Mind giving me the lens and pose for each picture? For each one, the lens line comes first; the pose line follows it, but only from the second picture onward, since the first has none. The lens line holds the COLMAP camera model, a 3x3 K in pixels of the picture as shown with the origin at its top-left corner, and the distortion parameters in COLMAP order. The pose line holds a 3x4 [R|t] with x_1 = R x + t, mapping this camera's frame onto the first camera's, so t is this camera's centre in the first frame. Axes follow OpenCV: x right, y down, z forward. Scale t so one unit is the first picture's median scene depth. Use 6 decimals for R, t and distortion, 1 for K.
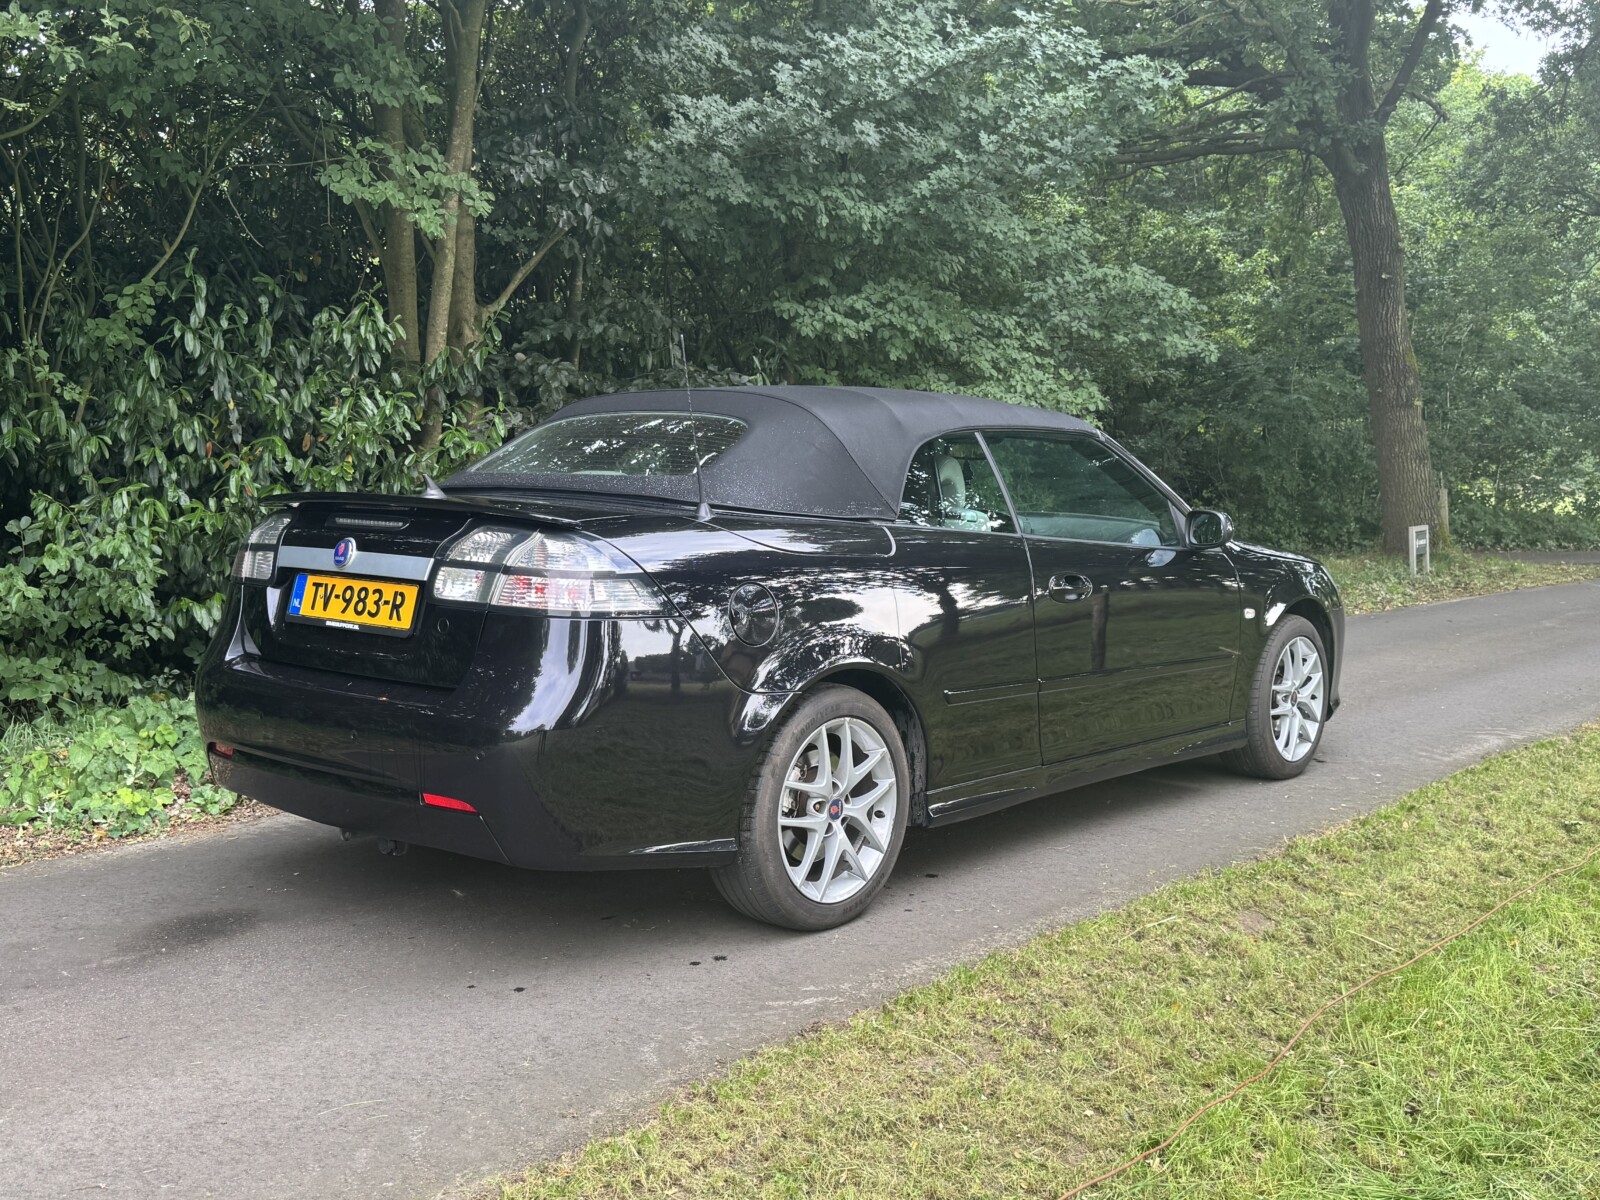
lens RADIAL K [[1612.9, 0, 790.3], [0, 1612.9, 603.2], [0, 0, 1]] dist [0.068553, 0.000000]
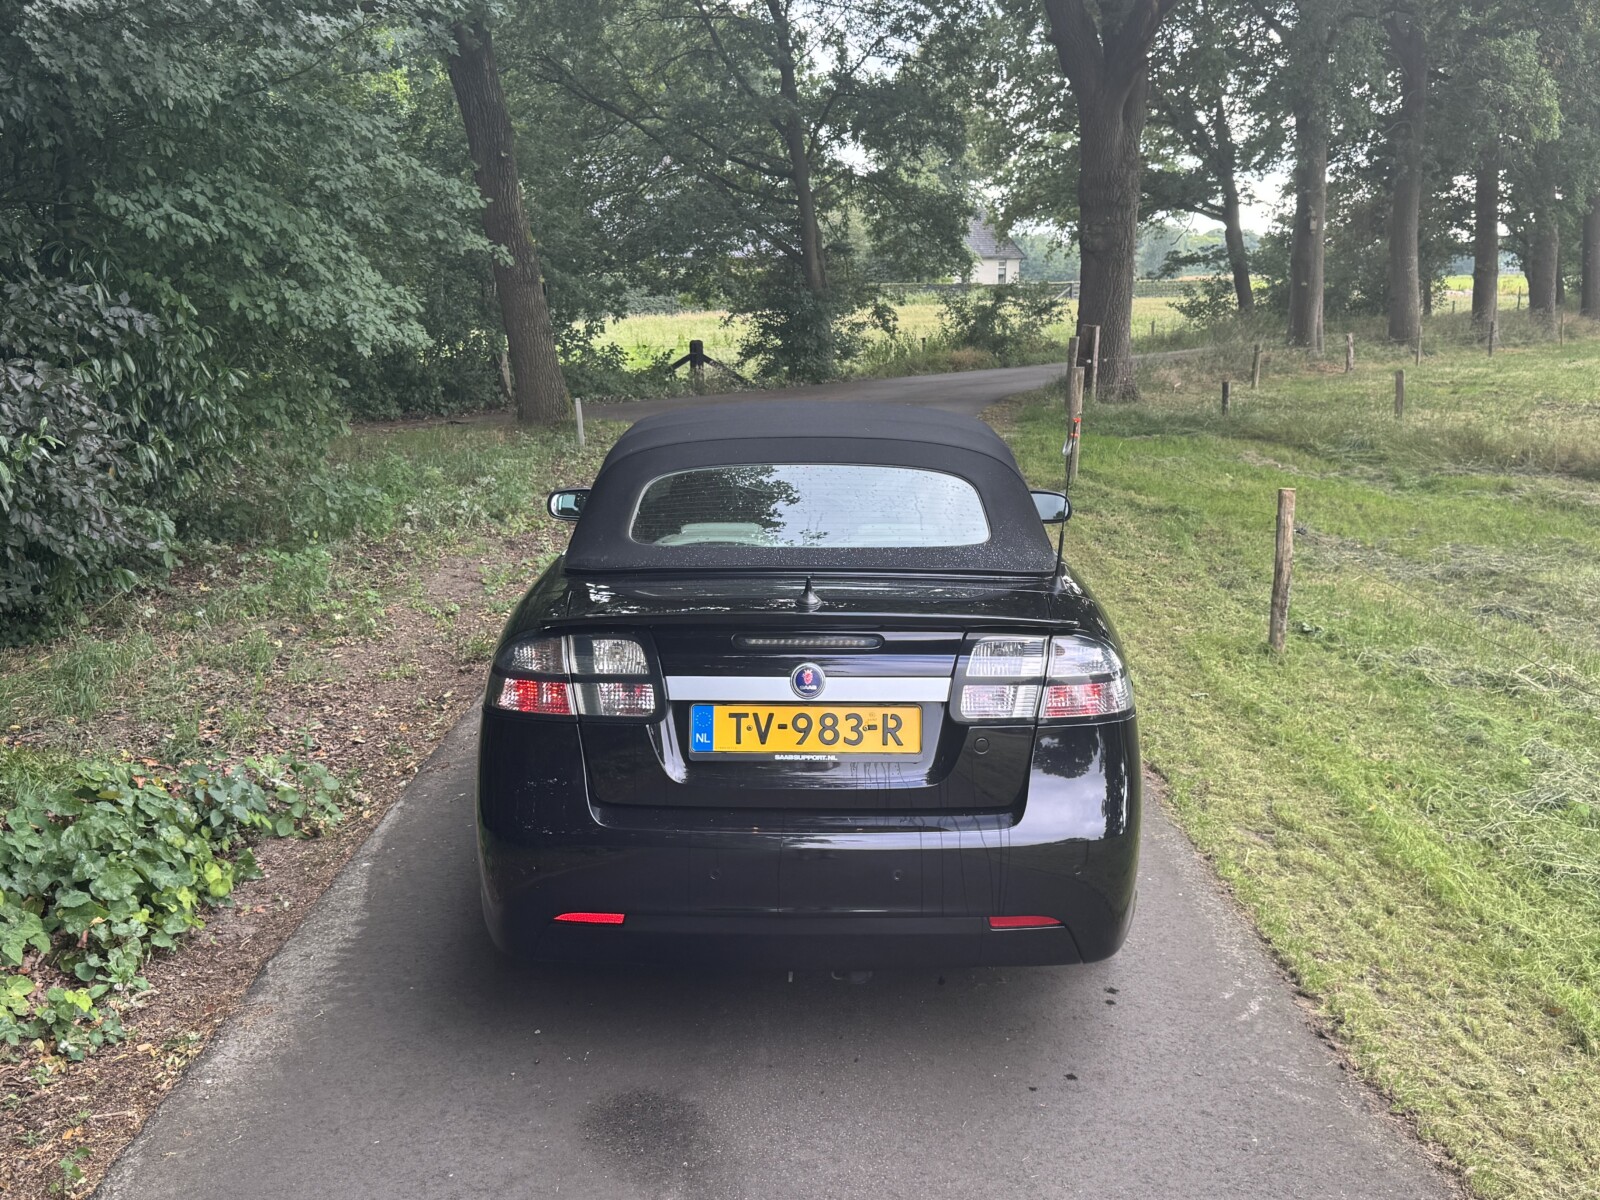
lens RADIAL K [[1612.9, 0, 838.6], [0, 1612.9, 596.6], [0, 0, 1]] dist [0.068553, 0.000000]
pose [[0.755581, -0.132738, 0.641465, -0.408587], [0.063848, 0.989515, 0.129554, -0.094620], [-0.651936, -0.056932, 0.756134, 0.148930]]
